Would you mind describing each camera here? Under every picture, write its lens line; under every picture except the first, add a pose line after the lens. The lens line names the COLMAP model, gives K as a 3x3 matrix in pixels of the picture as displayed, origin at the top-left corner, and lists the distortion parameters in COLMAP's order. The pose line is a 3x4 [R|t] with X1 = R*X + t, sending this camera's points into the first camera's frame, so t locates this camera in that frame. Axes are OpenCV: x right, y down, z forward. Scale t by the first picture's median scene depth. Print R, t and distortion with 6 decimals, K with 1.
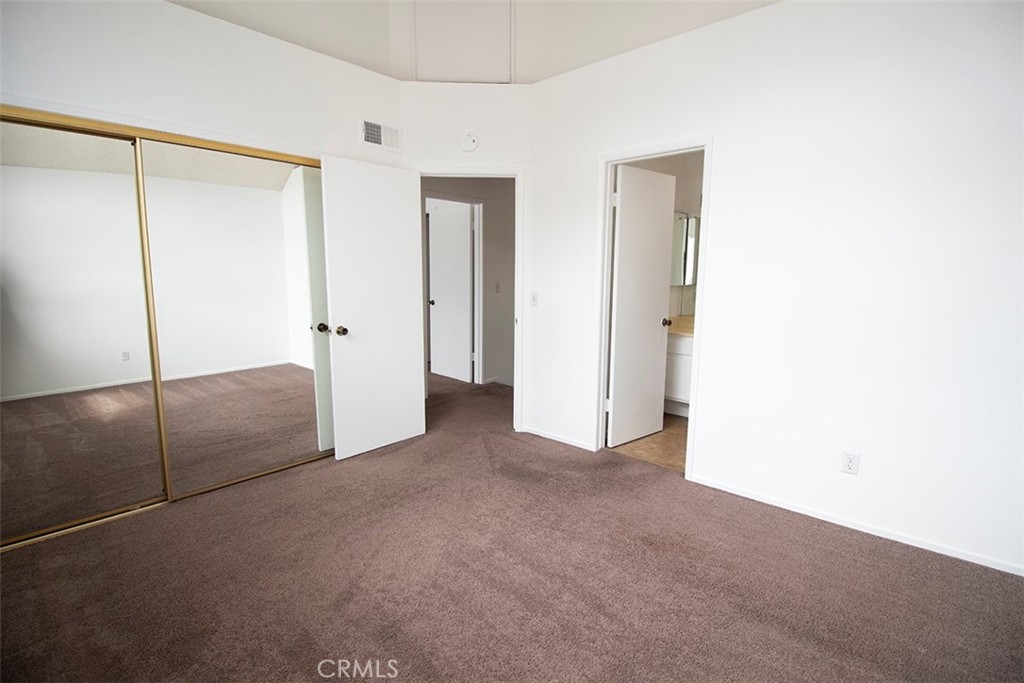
lens RADIAL K [[474.6, 0, 505.5], [0, 474.6, 338.0], [0, 0, 1]] dist [0.000635, -0.014697]
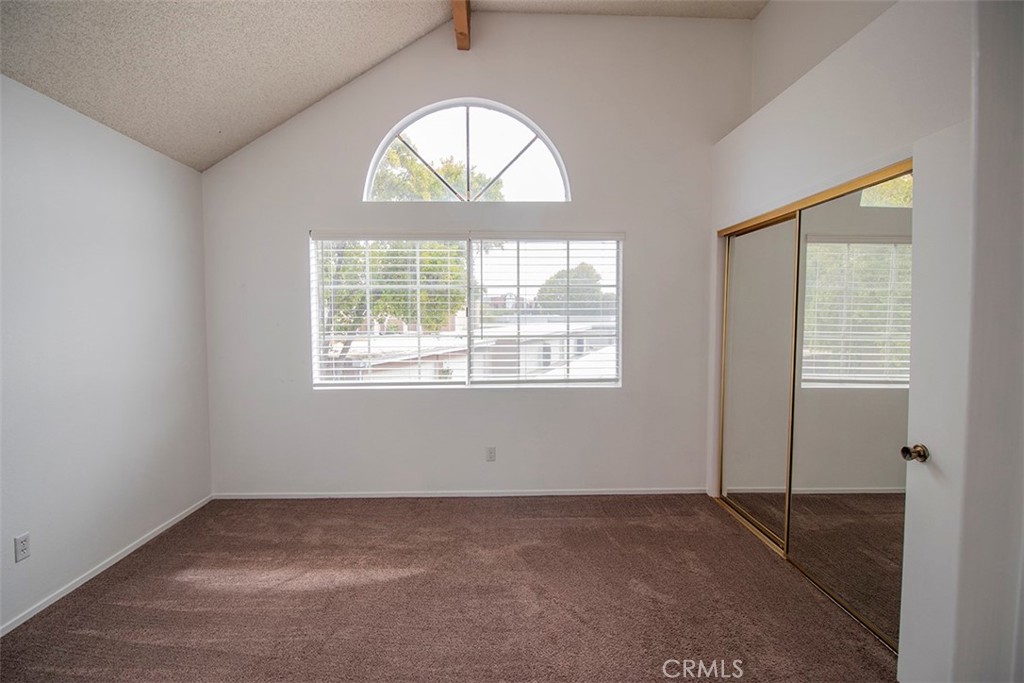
lens RADIAL K [[474.6, 0, 505.5], [0, 474.6, 338.0], [0, 0, 1]] dist [0.000635, -0.014697]
pose [[-0.725849, 0.032211, -0.687100, 0.342443], [-0.097360, 0.984035, 0.148982, -0.175412], [0.680929, 0.175035, -0.711124, 1.009046]]
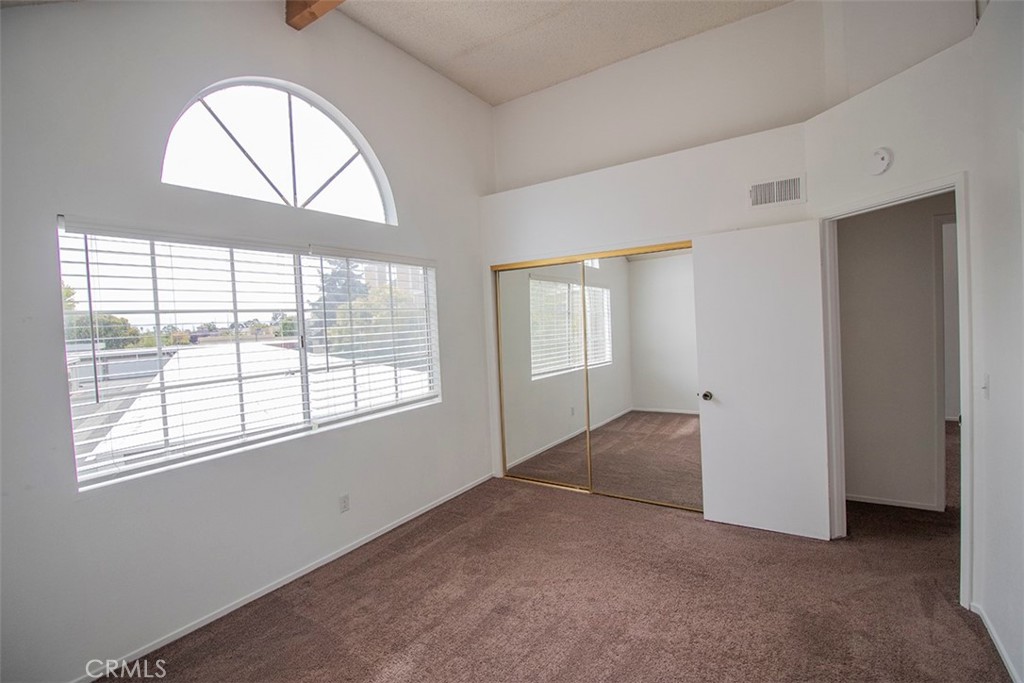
lens RADIAL K [[474.6, 0, 505.5], [0, 474.6, 338.0], [0, 0, 1]] dist [0.000635, -0.014697]
pose [[0.147288, 0.020221, -0.988887, 0.604261], [-0.088851, 0.996019, 0.007133, -0.107041], [0.985095, 0.086813, 0.148499, 0.383660]]
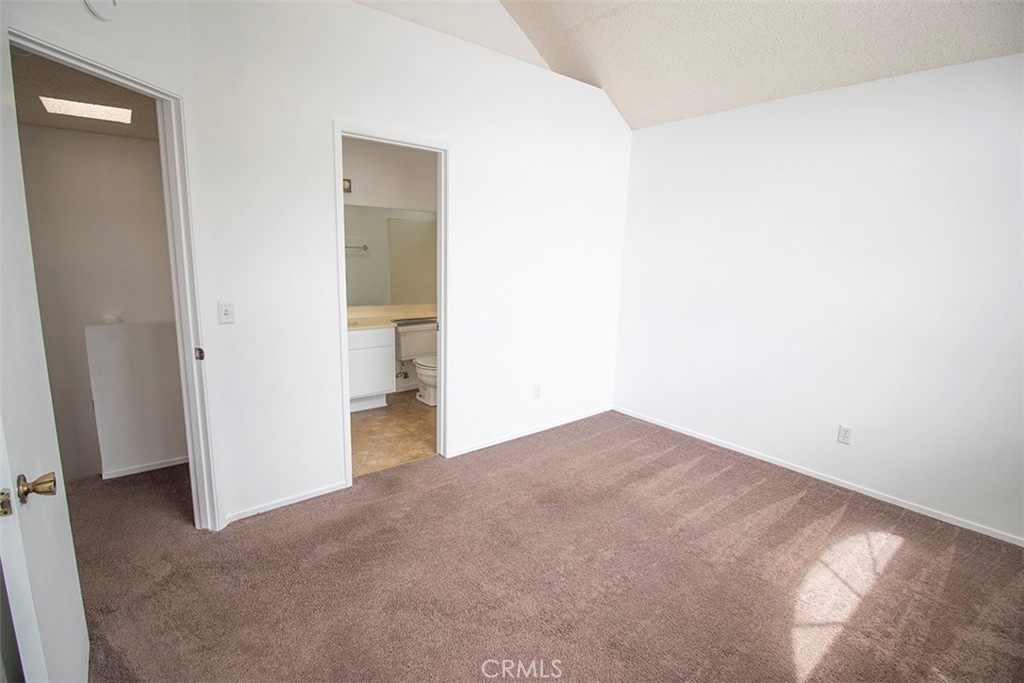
lens RADIAL K [[474.6, 0, 505.5], [0, 474.6, 338.0], [0, 0, 1]] dist [0.000635, -0.014697]
pose [[0.147485, -0.176350, 0.973216, -0.564483], [0.109335, 0.980853, 0.161164, -0.125737], [-0.983003, 0.082637, 0.163942, 0.614528]]
